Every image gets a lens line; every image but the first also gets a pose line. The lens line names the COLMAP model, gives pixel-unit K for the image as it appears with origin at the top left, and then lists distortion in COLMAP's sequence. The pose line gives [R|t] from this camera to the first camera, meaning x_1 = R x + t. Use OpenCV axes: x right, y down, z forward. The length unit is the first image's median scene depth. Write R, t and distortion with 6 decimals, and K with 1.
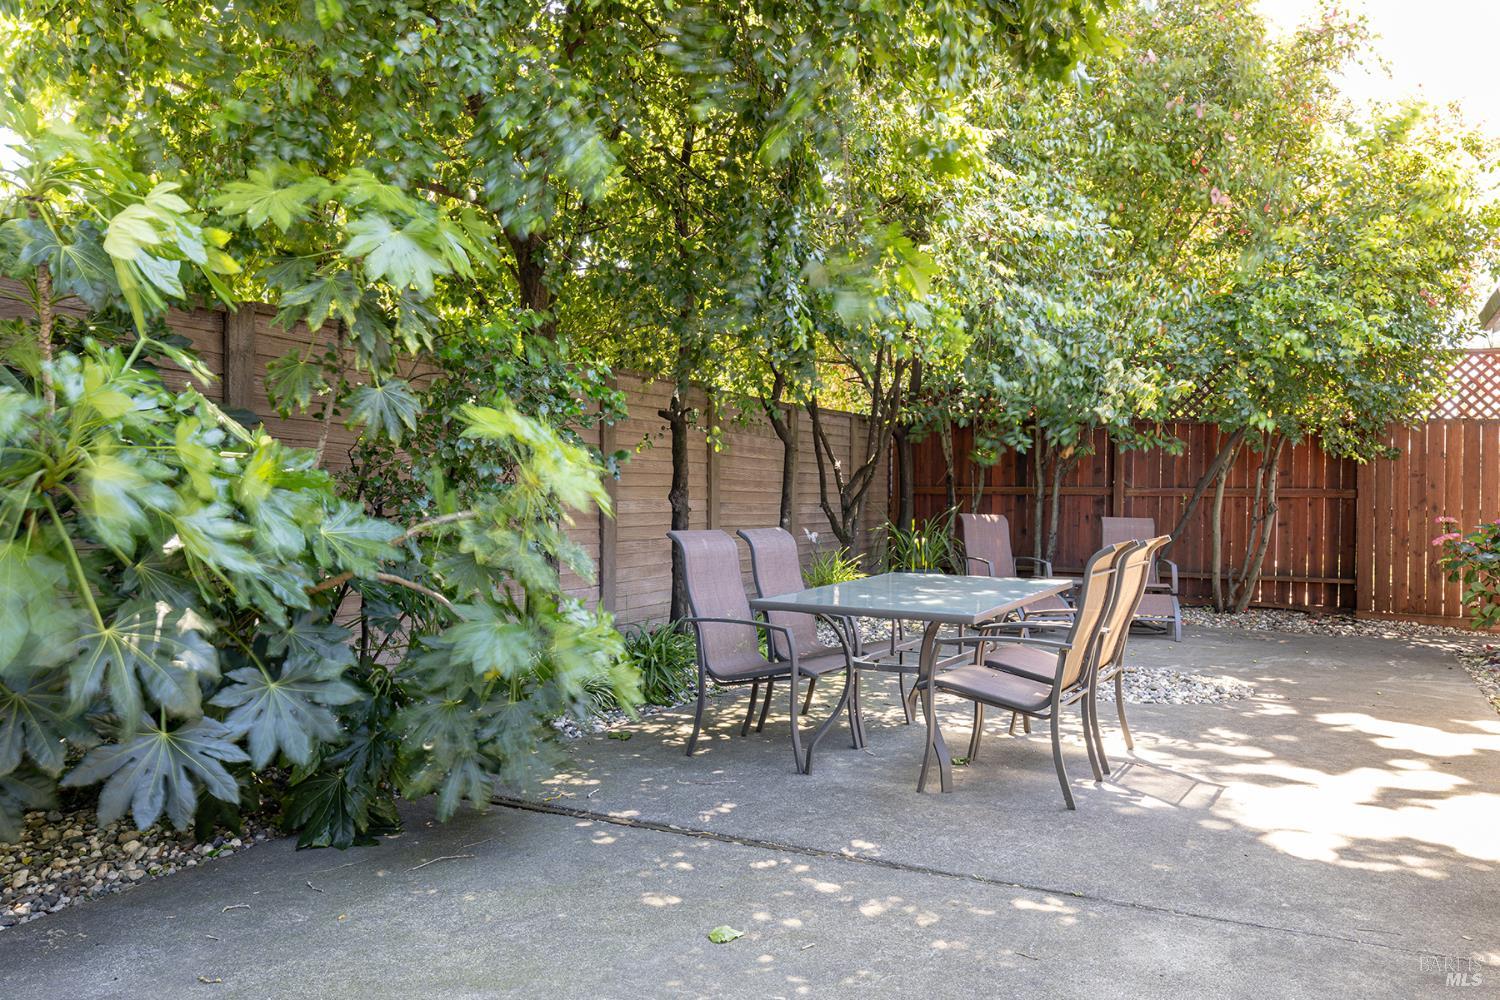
lens RADIAL K [[1160.7, 0, 750.9], [0, 1160.7, 487.7], [0, 0, 1]] dist [0.002720, 0.000648]
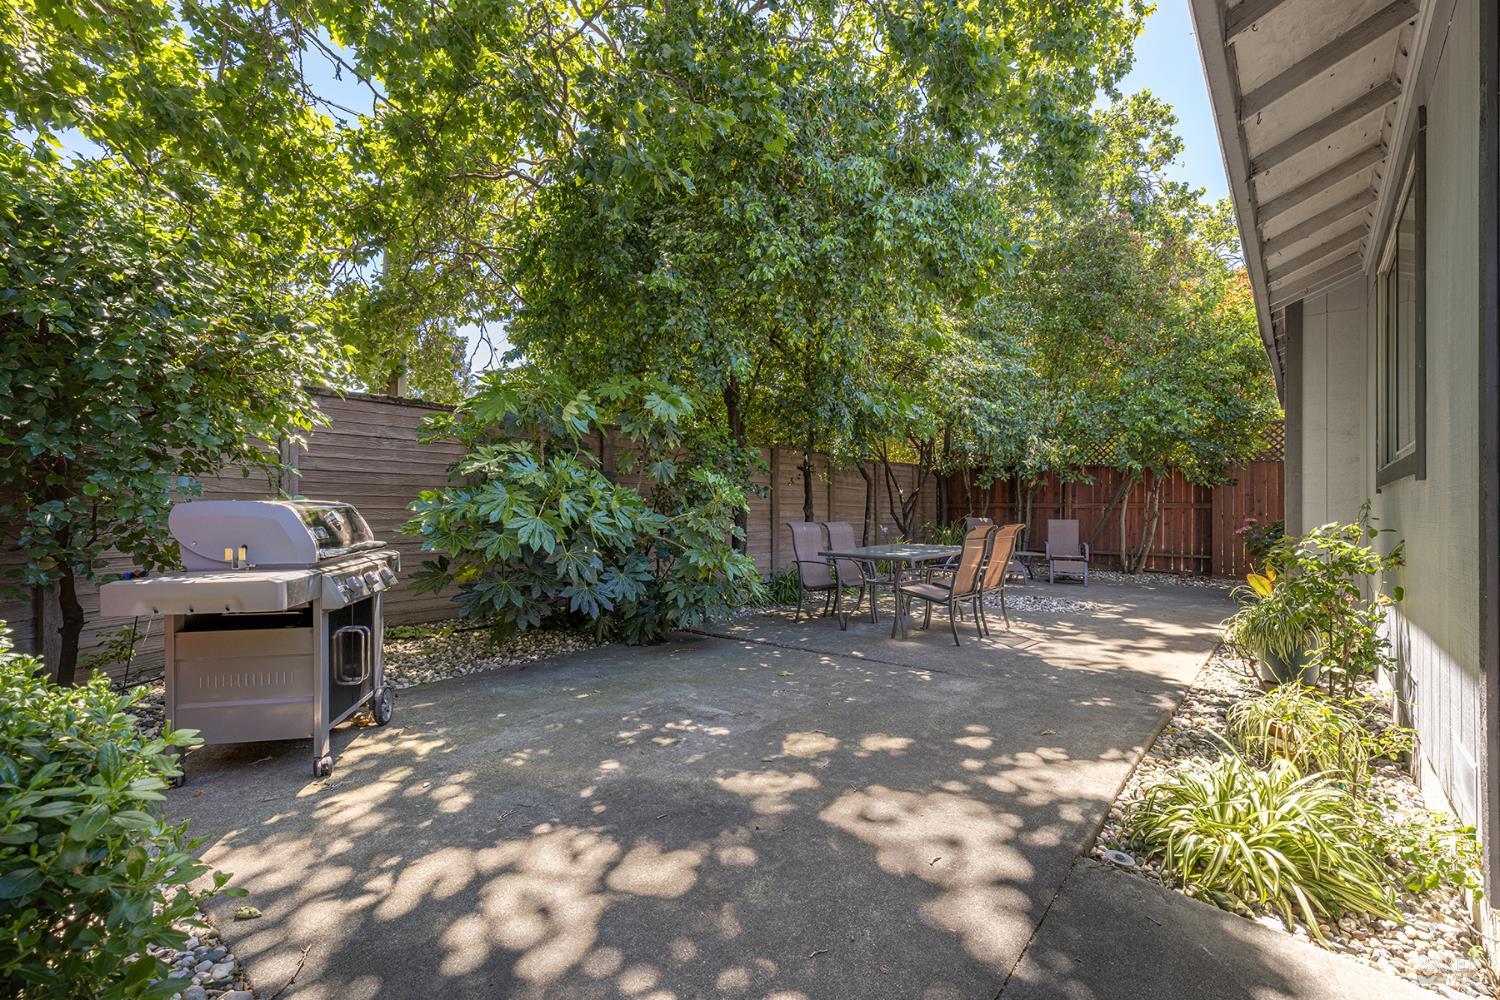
lens RADIAL K [[673.4, 0, 749.6], [0, 673.4, 506.9], [0, 0, 1]] dist [0.008879, -0.000729]
pose [[0.981403, -0.004643, -0.191904, 0.123221], [0.005065, 0.999986, 0.001711, 0.004828], [0.191894, -0.002651, 0.981412, -0.322813]]
